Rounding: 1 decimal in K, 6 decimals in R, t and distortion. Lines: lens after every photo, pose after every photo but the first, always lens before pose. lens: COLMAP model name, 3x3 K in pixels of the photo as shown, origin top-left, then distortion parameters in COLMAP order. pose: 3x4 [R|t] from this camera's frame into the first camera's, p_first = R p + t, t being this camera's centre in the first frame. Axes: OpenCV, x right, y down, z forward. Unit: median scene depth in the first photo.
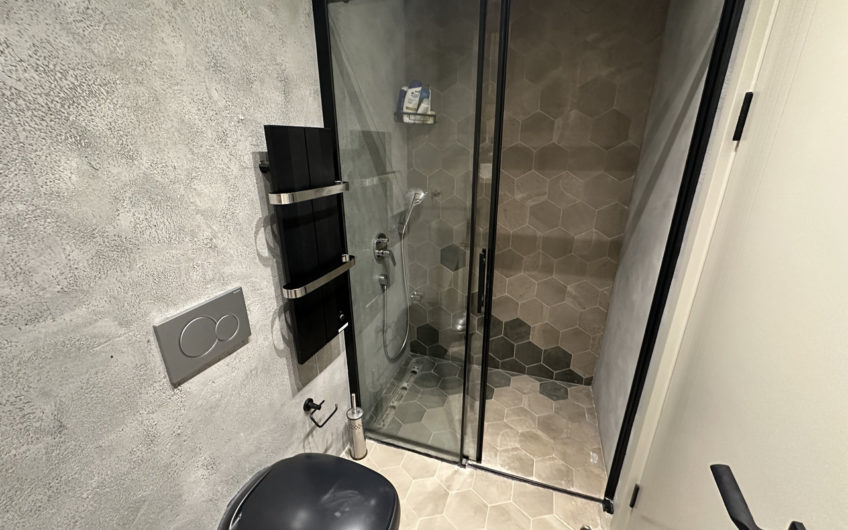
lens RADIAL K [[342.0, 0, 424.3], [0, 342.0, 265.8], [0, 0, 1]] dist [0.000102, 0.000396]
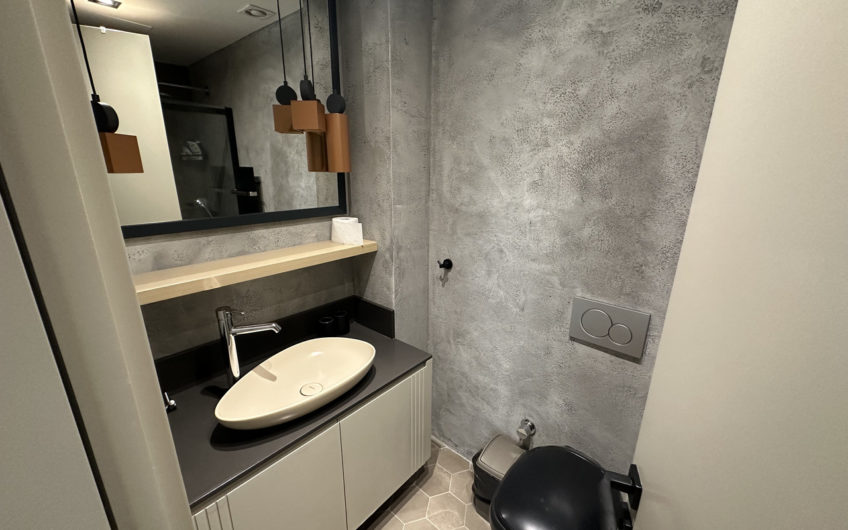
lens RADIAL K [[342.0, 0, 423.8], [0, 342.0, 265.4], [0, 0, 1]] dist [0.000102, 0.000396]
pose [[-0.382062, 0.254530, -0.888393, 0.867246], [-0.319912, 0.865457, 0.385540, -0.339436], [0.866998, 0.431508, -0.249231, 0.704627]]
